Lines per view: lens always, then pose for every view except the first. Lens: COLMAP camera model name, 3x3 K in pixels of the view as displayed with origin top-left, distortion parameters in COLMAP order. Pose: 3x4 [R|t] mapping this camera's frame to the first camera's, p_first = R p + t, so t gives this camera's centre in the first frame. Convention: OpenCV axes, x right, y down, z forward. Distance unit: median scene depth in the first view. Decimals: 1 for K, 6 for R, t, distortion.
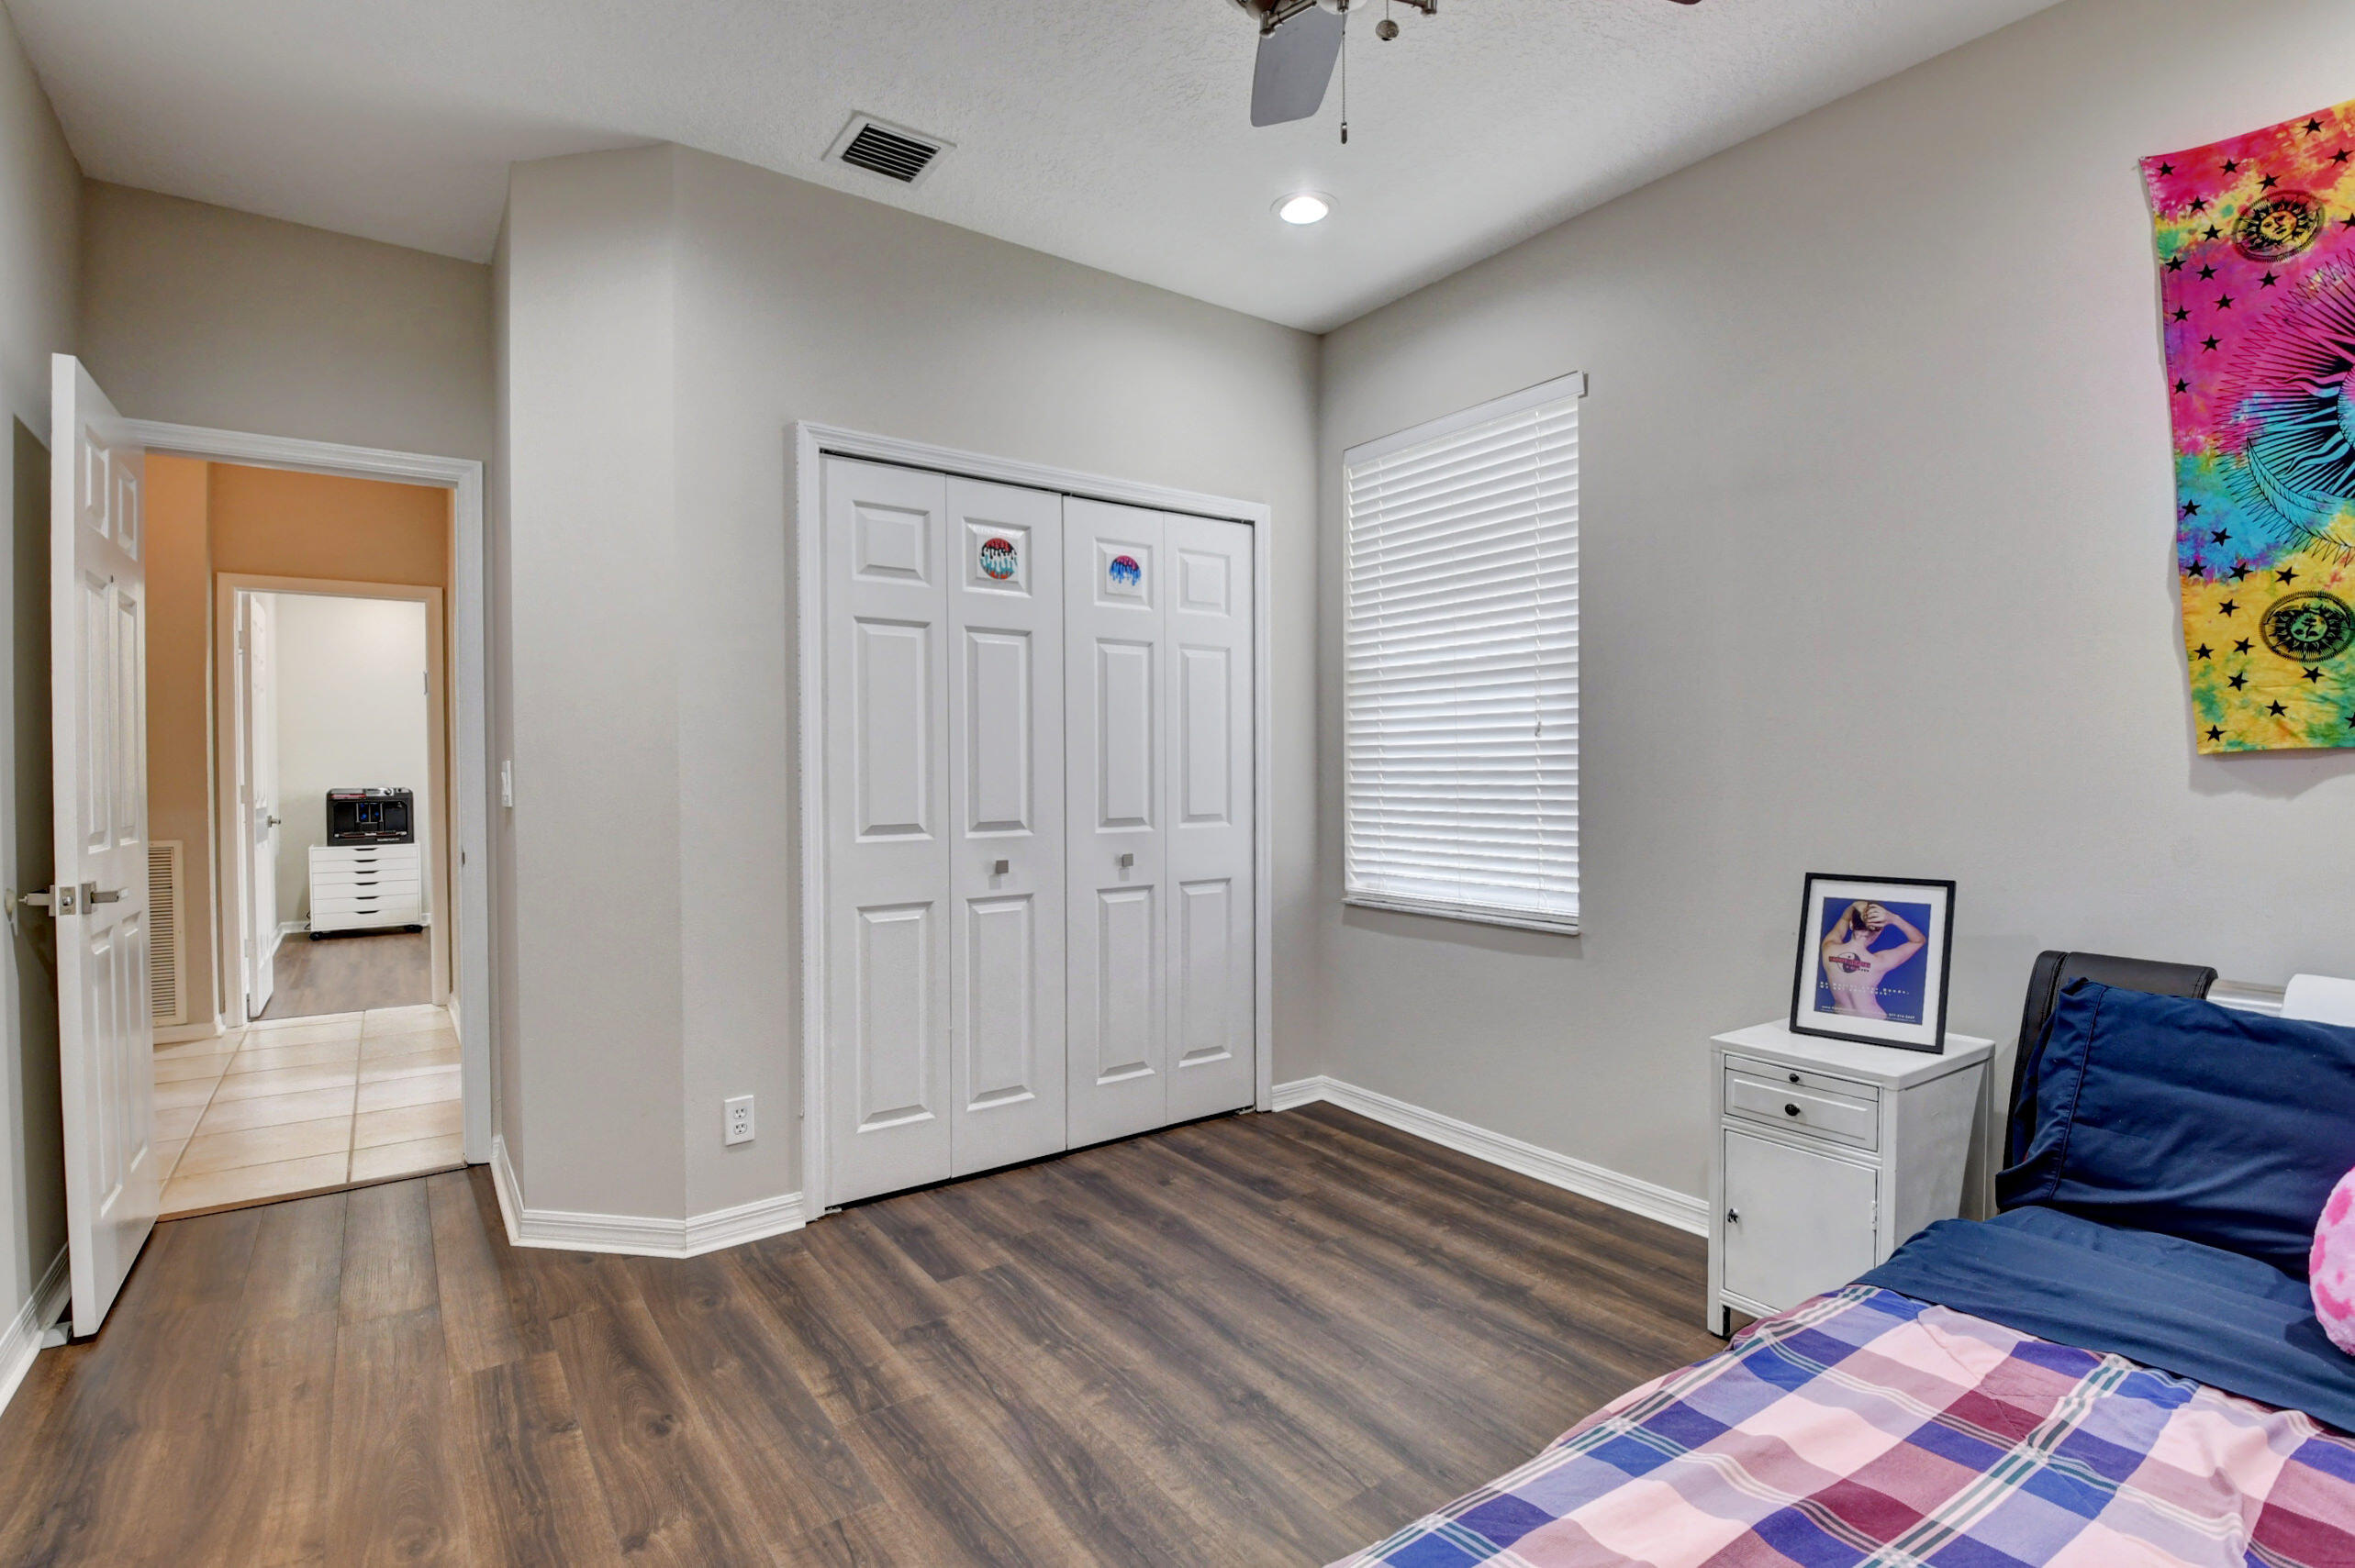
lens RADIAL K [[1075.0, 0, 1177.5], [0, 1075.0, 784.0], [0, 0, 1]] dist [0.019778, -0.026978]
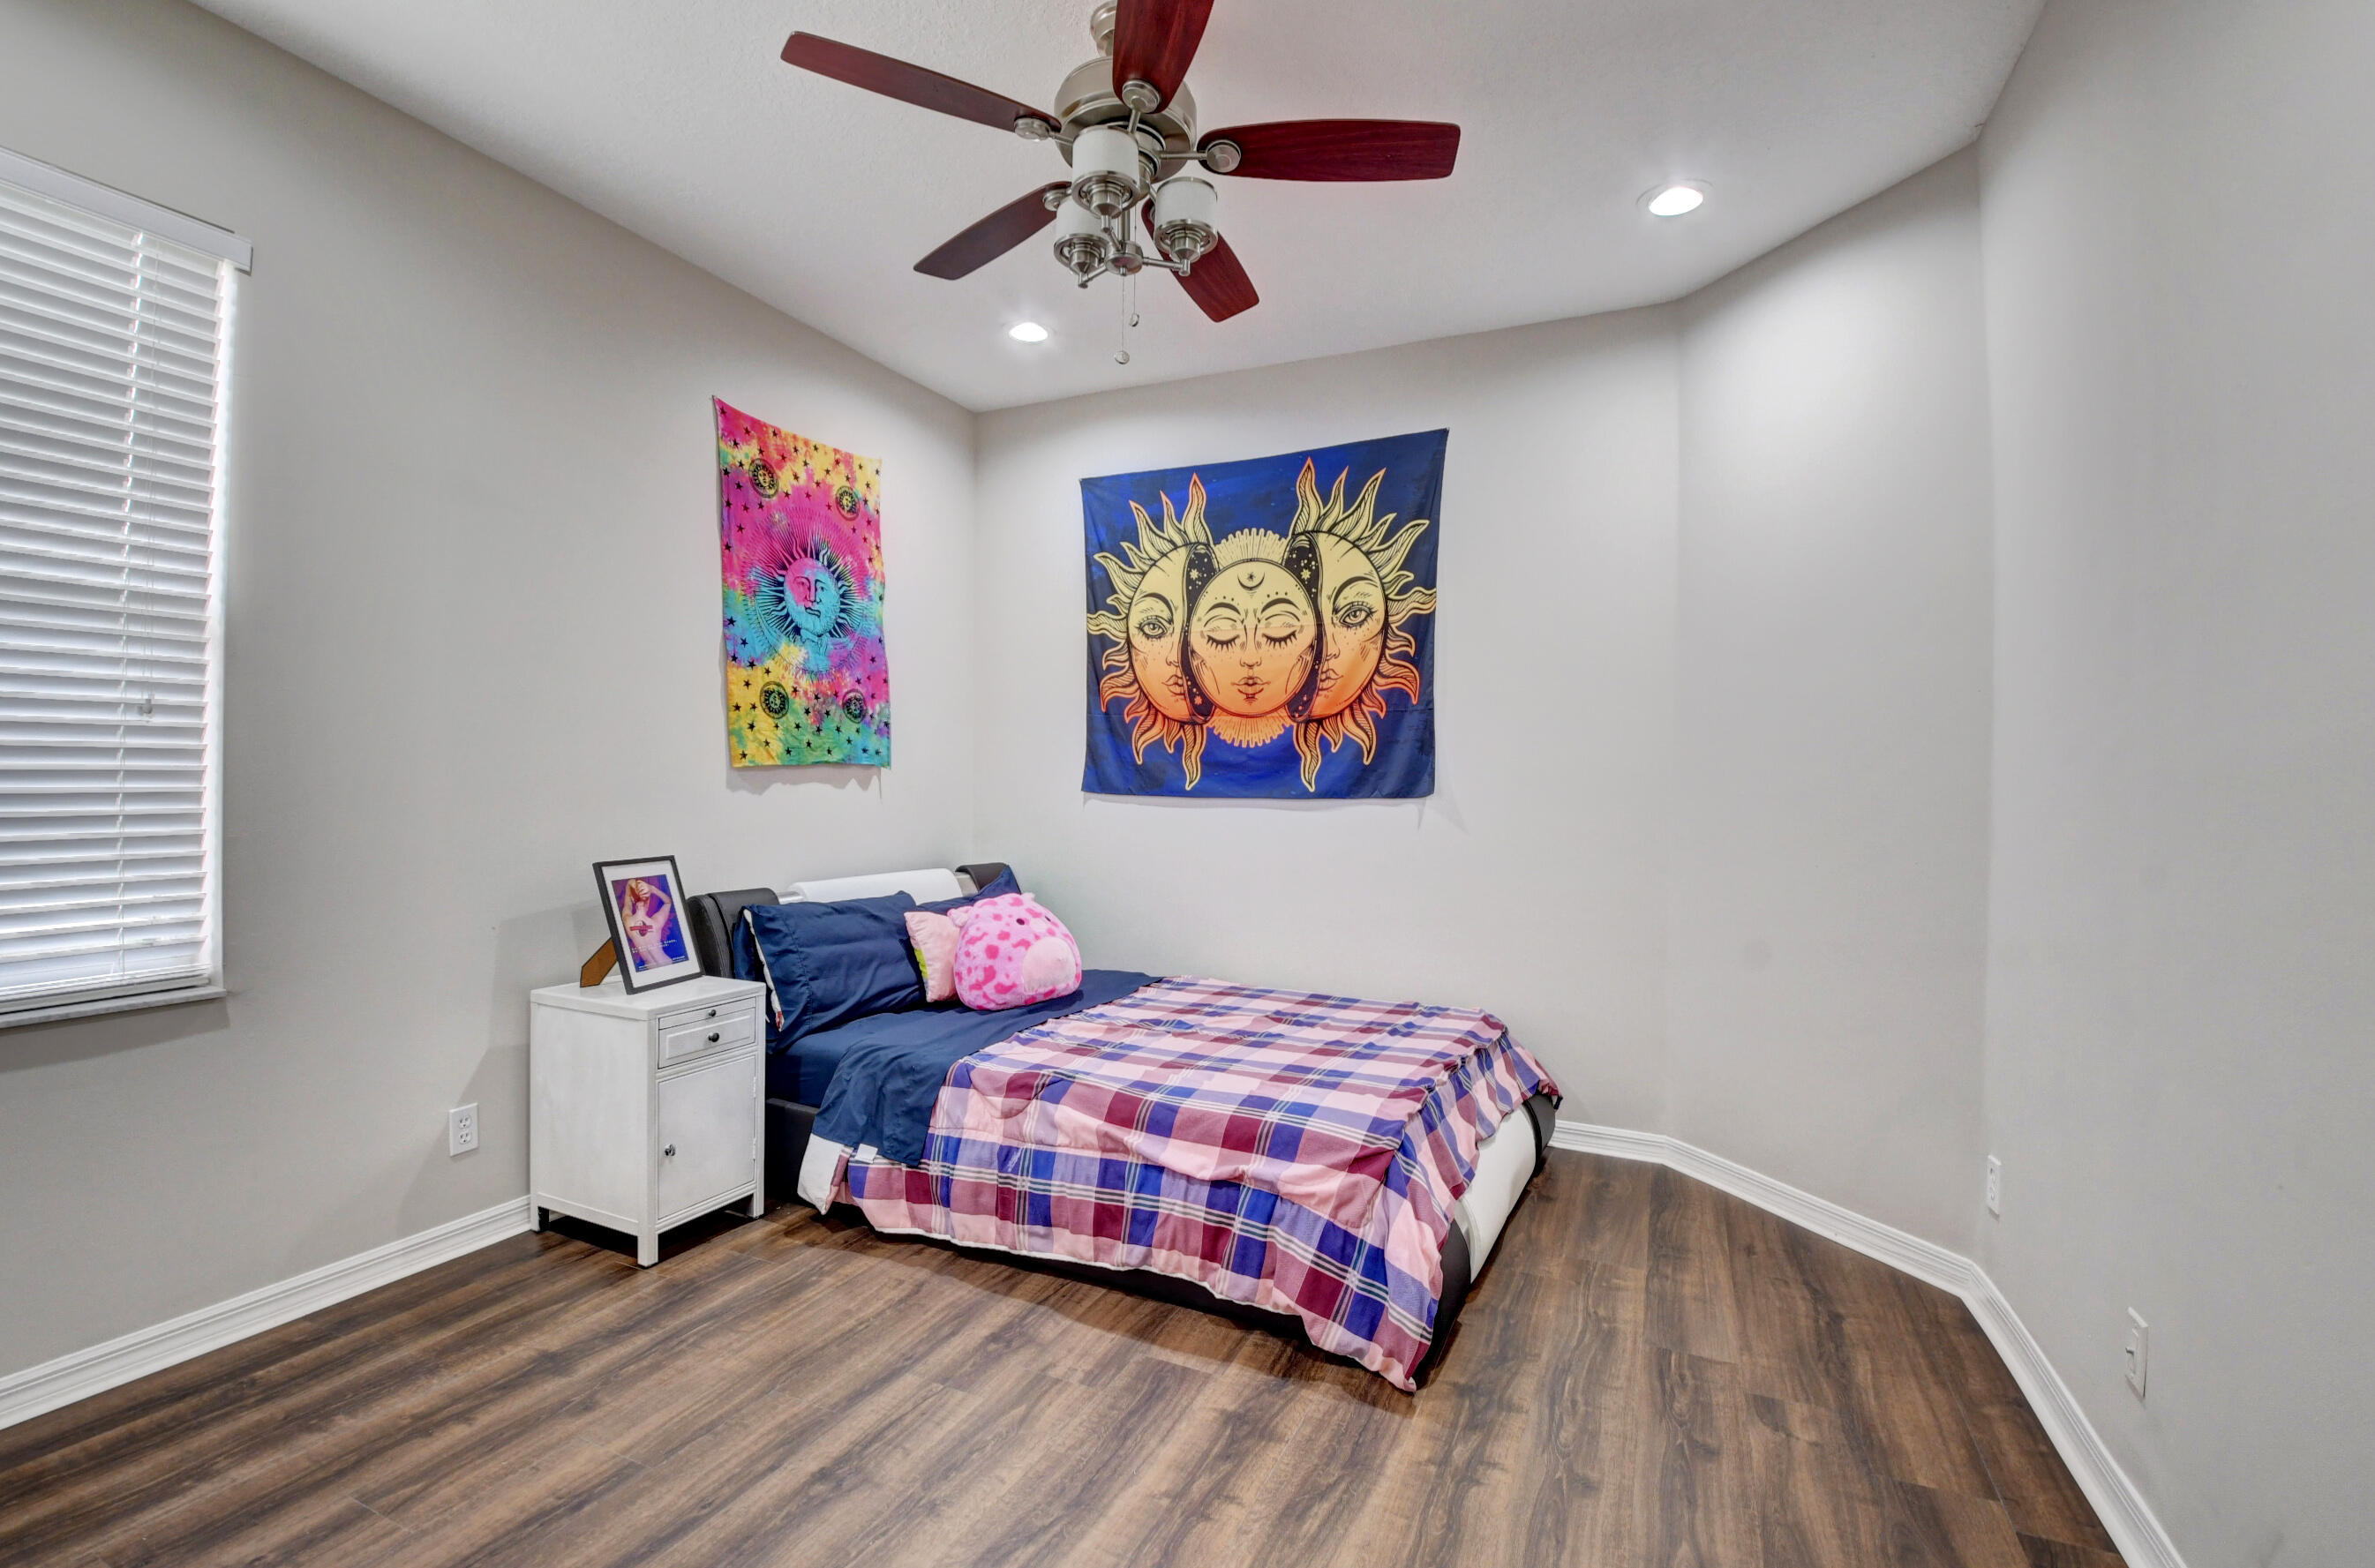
lens RADIAL K [[1036.7, 0, 1187.5], [0, 1036.7, 784.0], [0, 0, 1]] dist [-0.045240, 0.000244]
pose [[-0.489716, -0.001856, 0.871880, -0.811564], [0.003940, 0.999983, 0.004341, -0.005132], [-0.871873, 0.005561, -0.489700, 1.157399]]
